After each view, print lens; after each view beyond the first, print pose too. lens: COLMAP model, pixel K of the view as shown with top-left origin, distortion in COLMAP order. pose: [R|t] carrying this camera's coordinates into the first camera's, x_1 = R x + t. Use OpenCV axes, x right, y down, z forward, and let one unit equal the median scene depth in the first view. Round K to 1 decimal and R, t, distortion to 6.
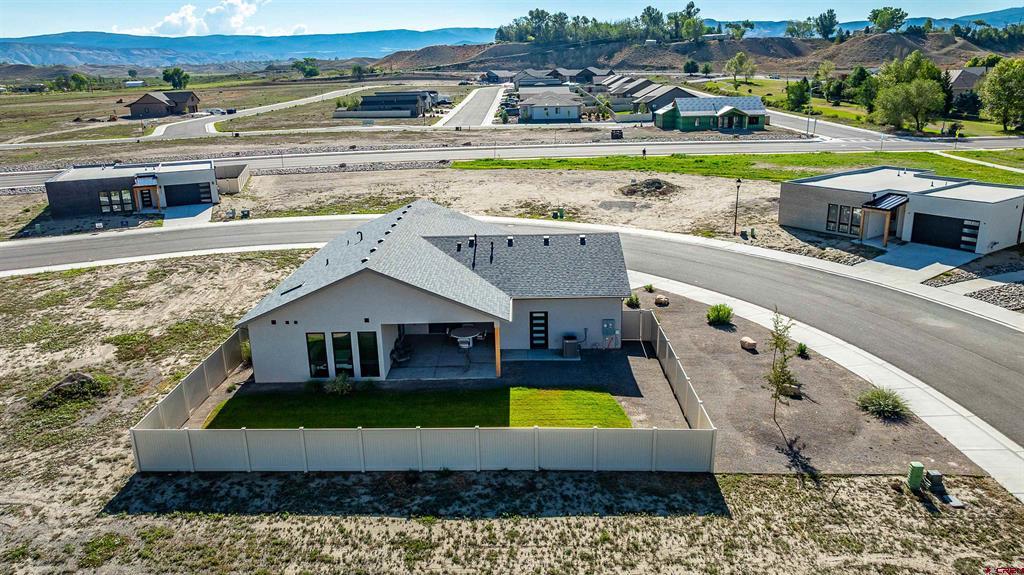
lens RADIAL K [[722.7, 0, 512.0], [0, 722.7, 287.5], [0, 0, 1]] dist [-0.058006, 0.074326]
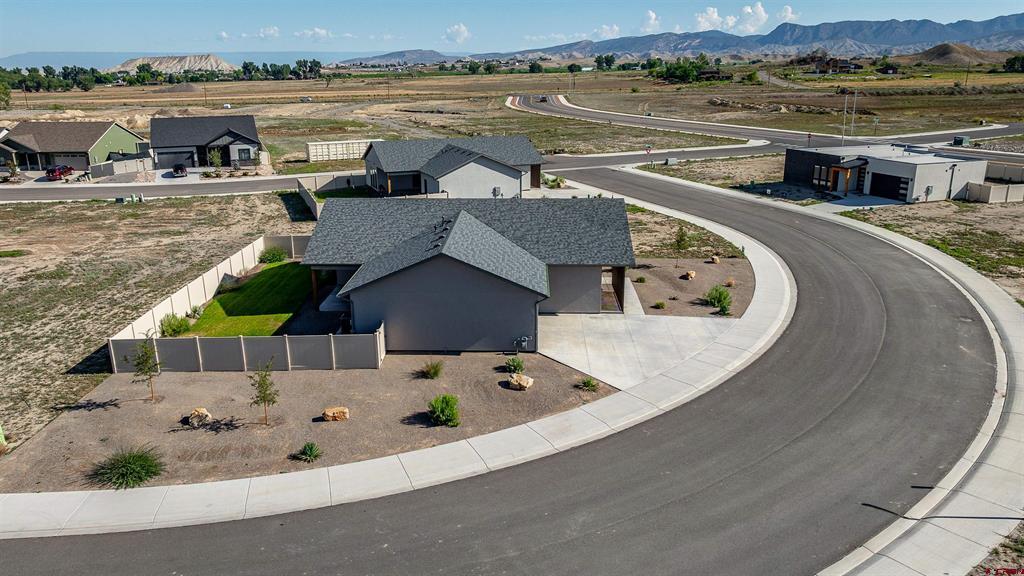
lens RADIAL K [[753.9, 0, 512.0], [0, 753.9, 288.0], [0, 0, 1]] dist [-0.018210, 0.004584]
pose [[-0.013043, 0.304646, -0.952376, 0.694264], [-0.279070, 0.913501, 0.296033, -0.223938], [0.960182, 0.269641, 0.073103, 0.706884]]
